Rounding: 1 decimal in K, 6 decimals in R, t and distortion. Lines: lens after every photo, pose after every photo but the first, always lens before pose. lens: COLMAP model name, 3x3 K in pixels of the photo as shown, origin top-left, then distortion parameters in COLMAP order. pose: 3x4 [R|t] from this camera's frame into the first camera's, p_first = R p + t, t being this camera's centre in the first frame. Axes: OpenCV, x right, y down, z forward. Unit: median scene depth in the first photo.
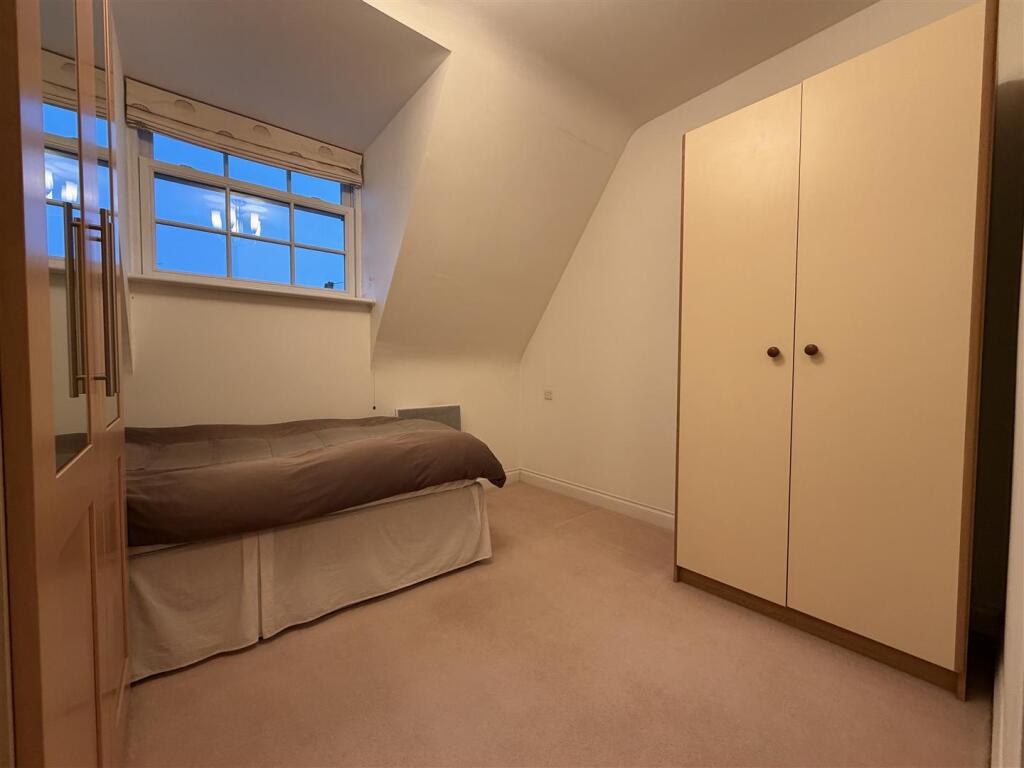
lens RADIAL K [[411.0, 0, 510.6], [0, 411.0, 382.8], [0, 0, 1]] dist [0.000343, -0.000042]
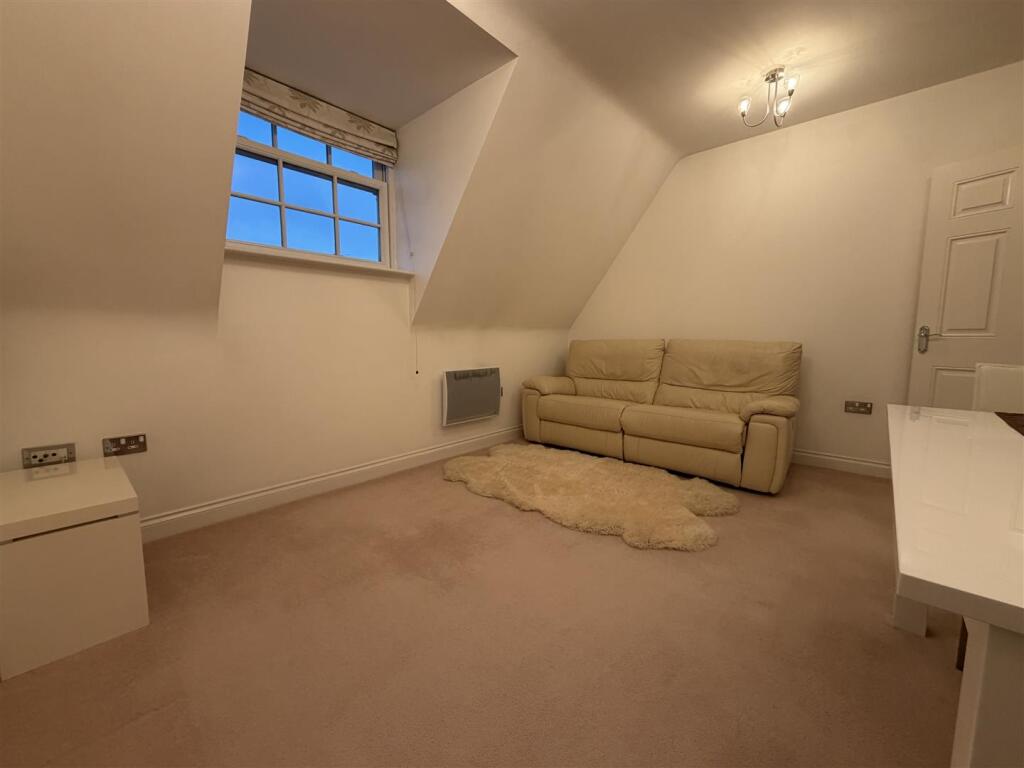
lens RADIAL K [[411.0, 0, 513.4], [0, 411.0, 385.8], [0, 0, 1]] dist [0.000343, -0.000042]
pose [[0.988689, -0.003893, 0.149928, -0.232893], [-0.009970, 0.995746, 0.091601, -0.001170], [-0.149647, -0.092059, 0.984444, -0.161539]]
